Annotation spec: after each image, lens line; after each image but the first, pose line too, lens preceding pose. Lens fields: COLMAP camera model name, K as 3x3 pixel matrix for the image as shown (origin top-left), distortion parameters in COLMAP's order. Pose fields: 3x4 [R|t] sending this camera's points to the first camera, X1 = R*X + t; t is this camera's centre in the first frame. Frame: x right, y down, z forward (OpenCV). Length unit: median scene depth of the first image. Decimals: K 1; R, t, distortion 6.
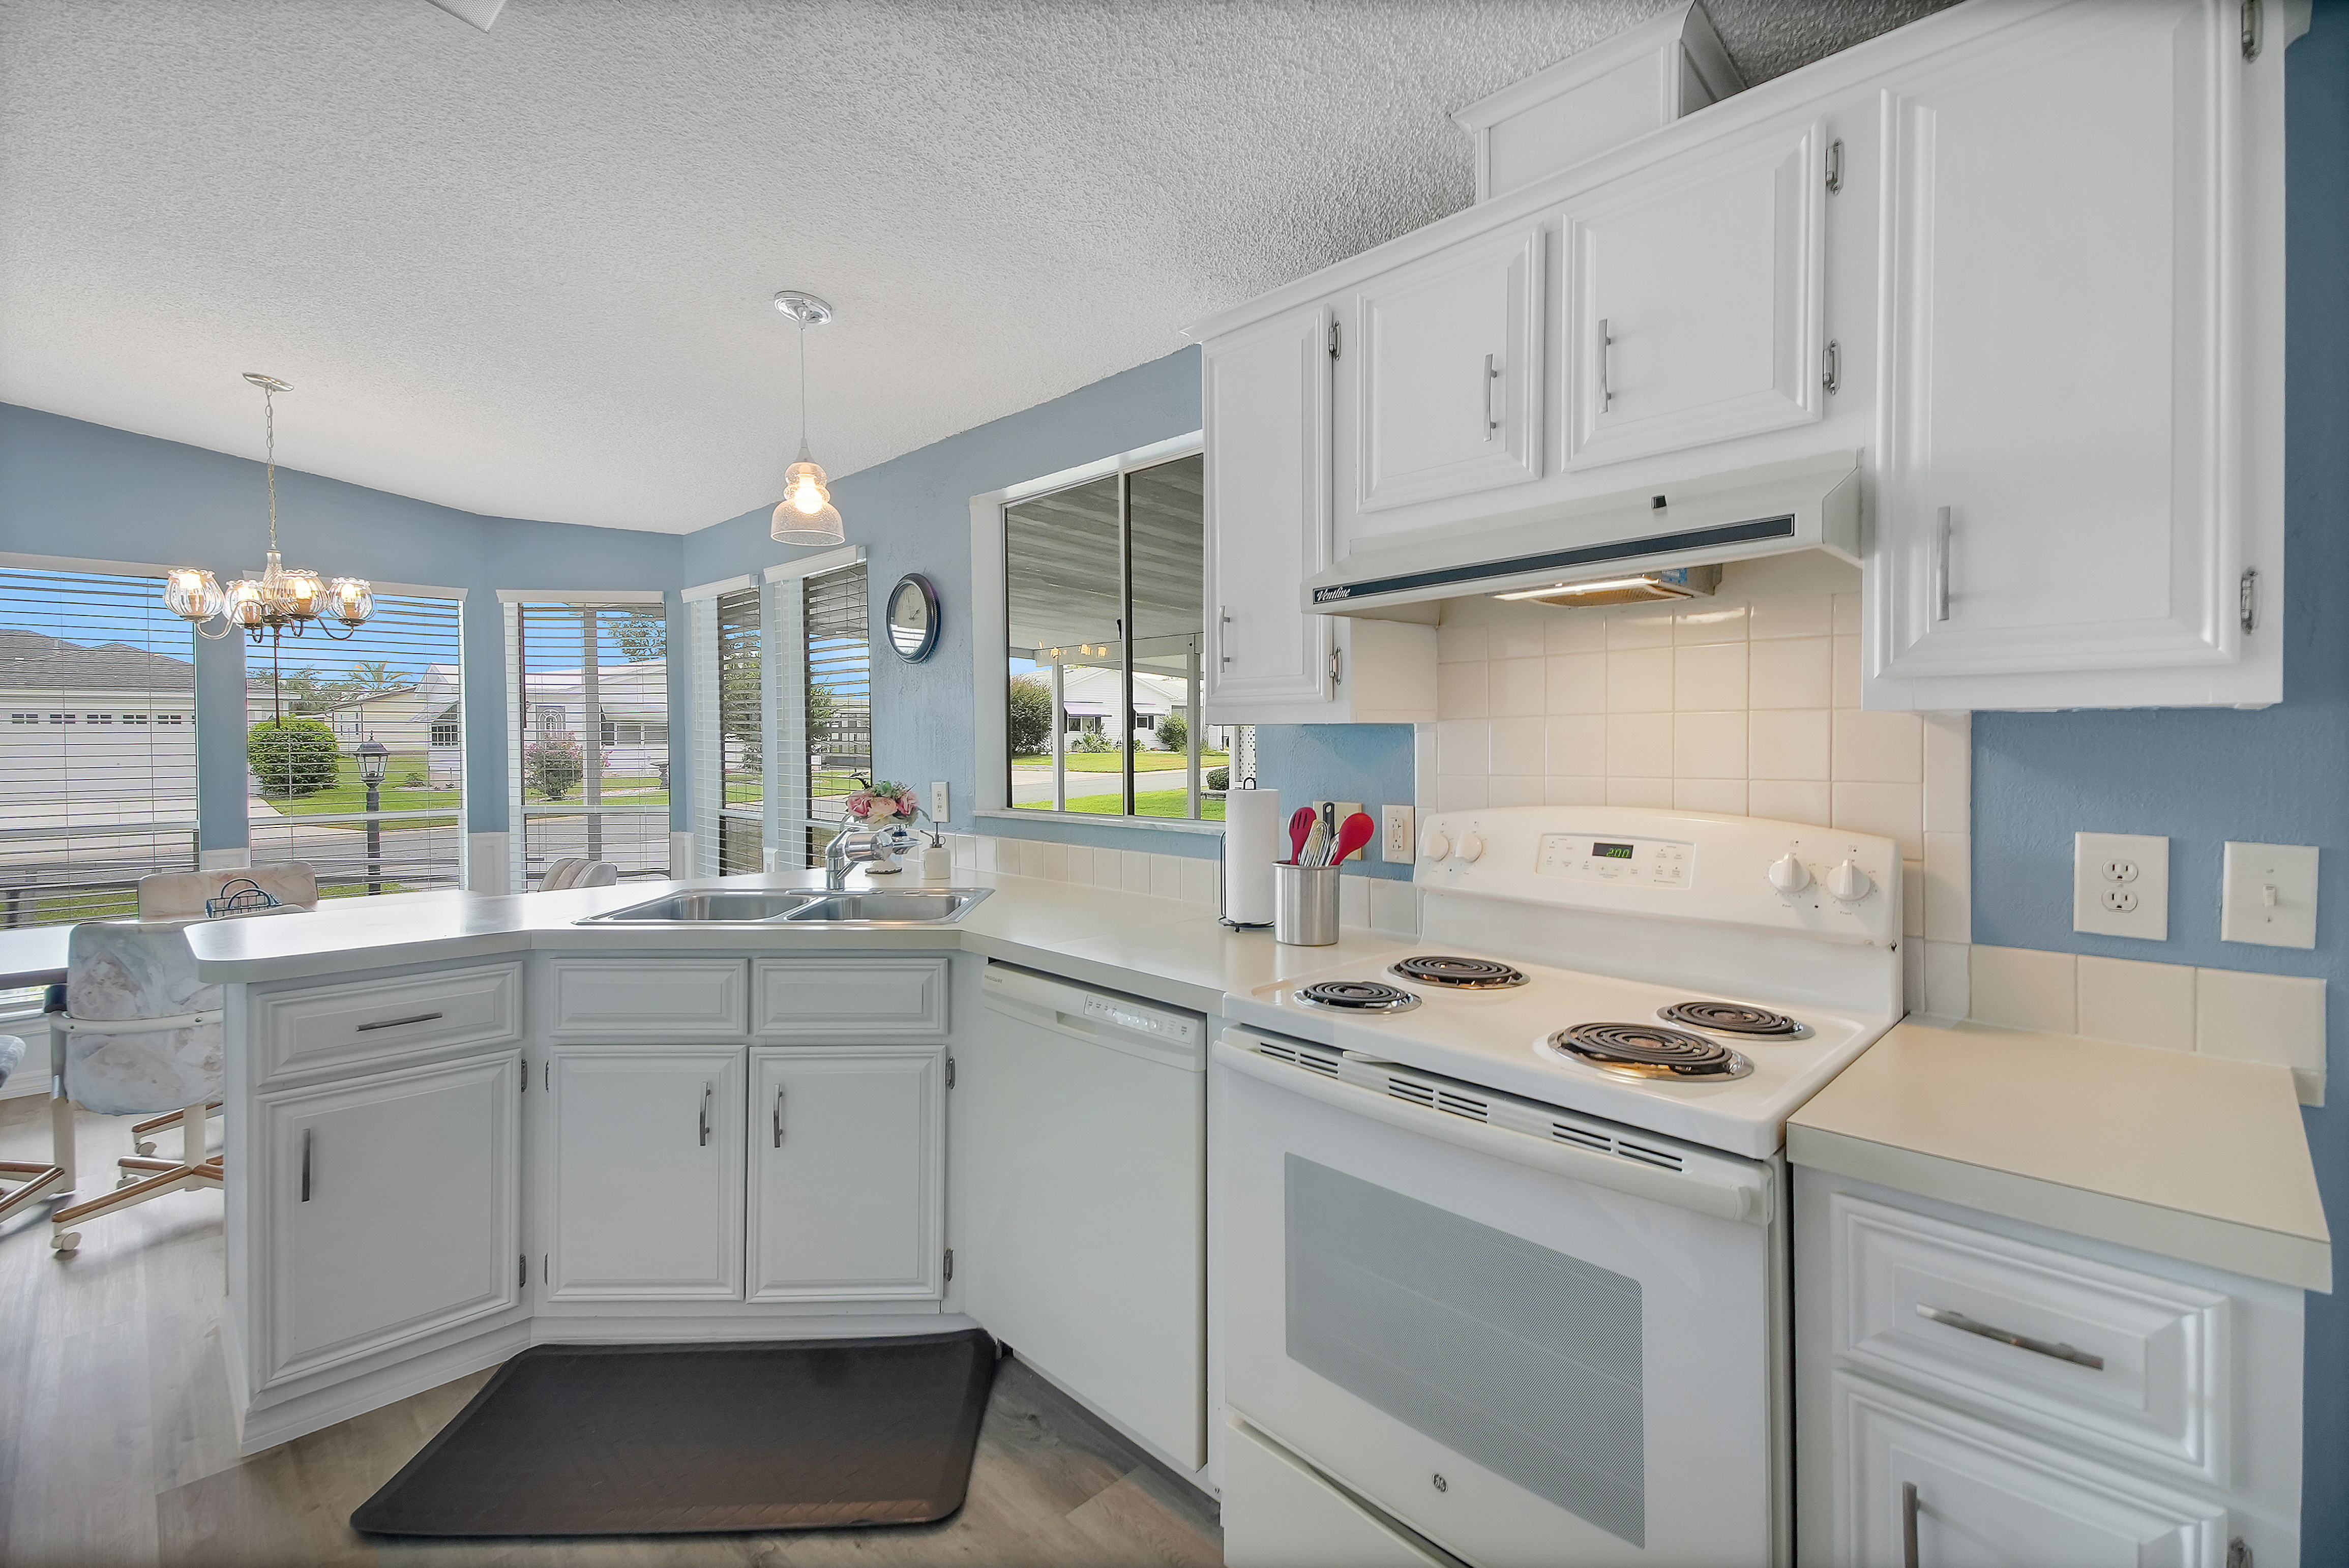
lens RADIAL K [[1039.3, 0, 1154.9], [0, 1039.3, 778.3], [0, 0, 1]] dist [0.039823, -0.017433]
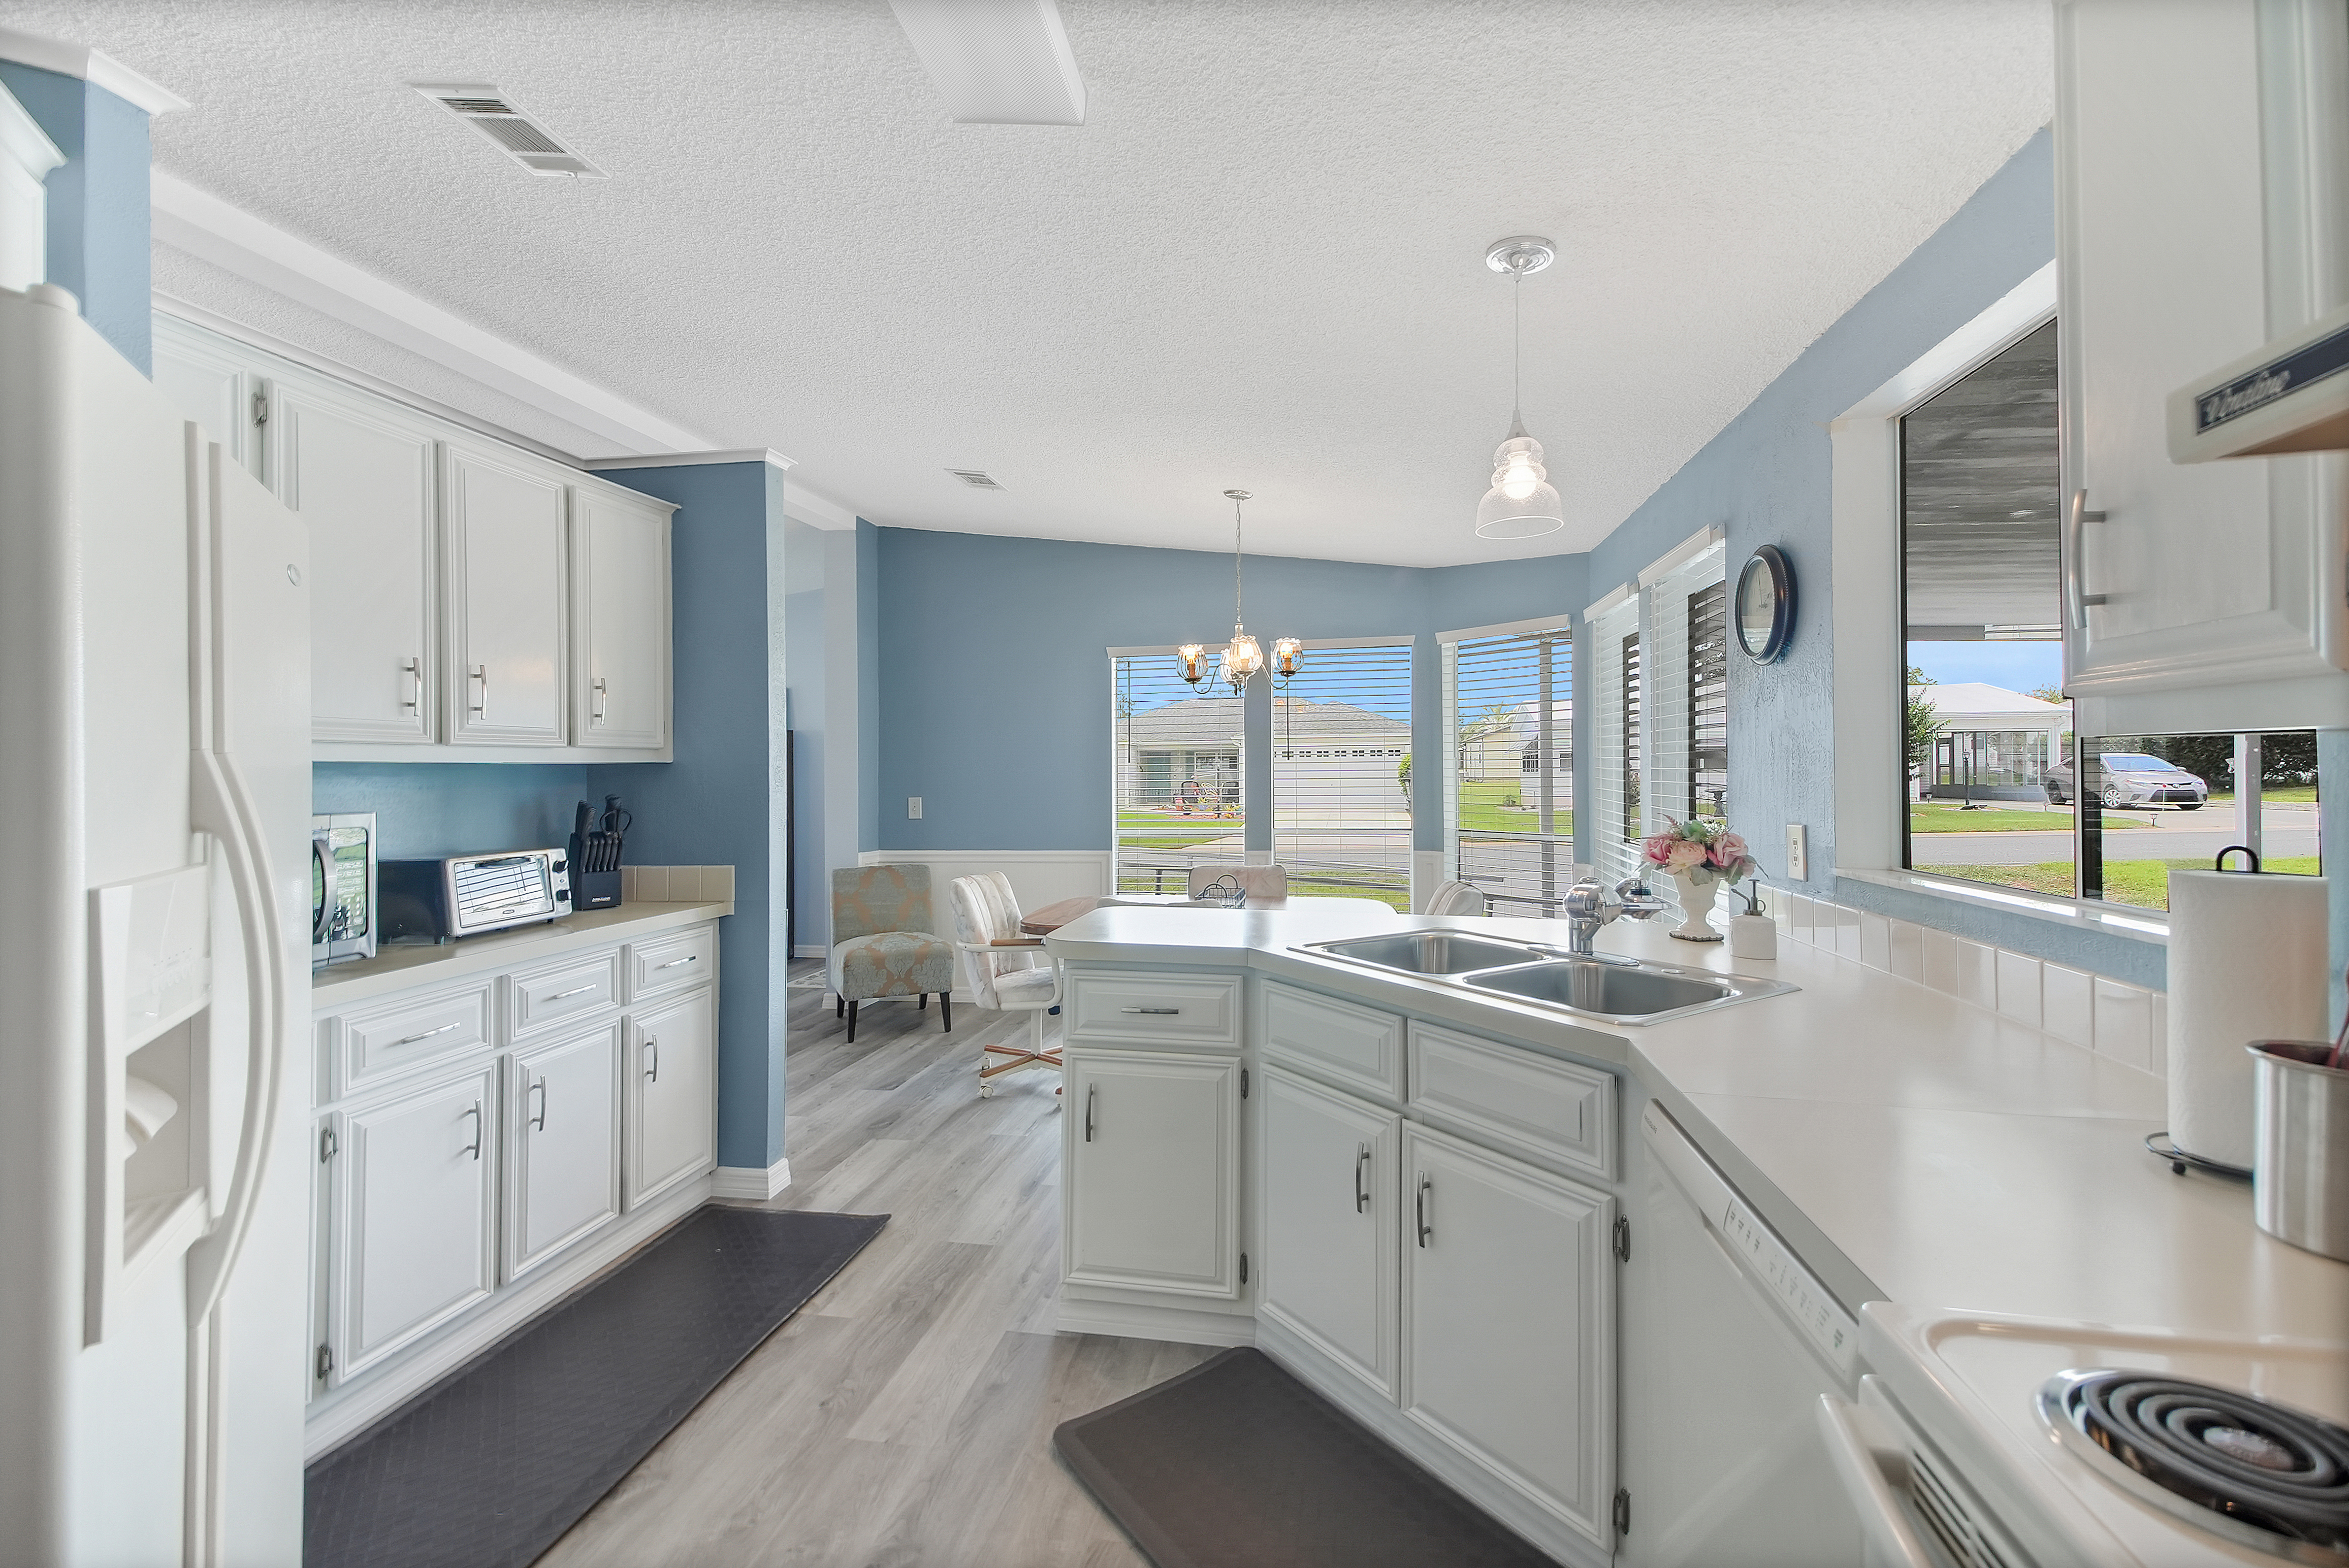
lens RADIAL K [[1012.1, 0, 1163.4], [0, 1012.1, 778.4], [0, 0, 1]] dist [0.031627, -0.015449]
pose [[0.567322, 0.005193, -0.823479, 0.188695], [-0.025772, 0.999602, -0.011451, -0.013093], [0.823092, 0.027719, 0.567230, 0.326984]]
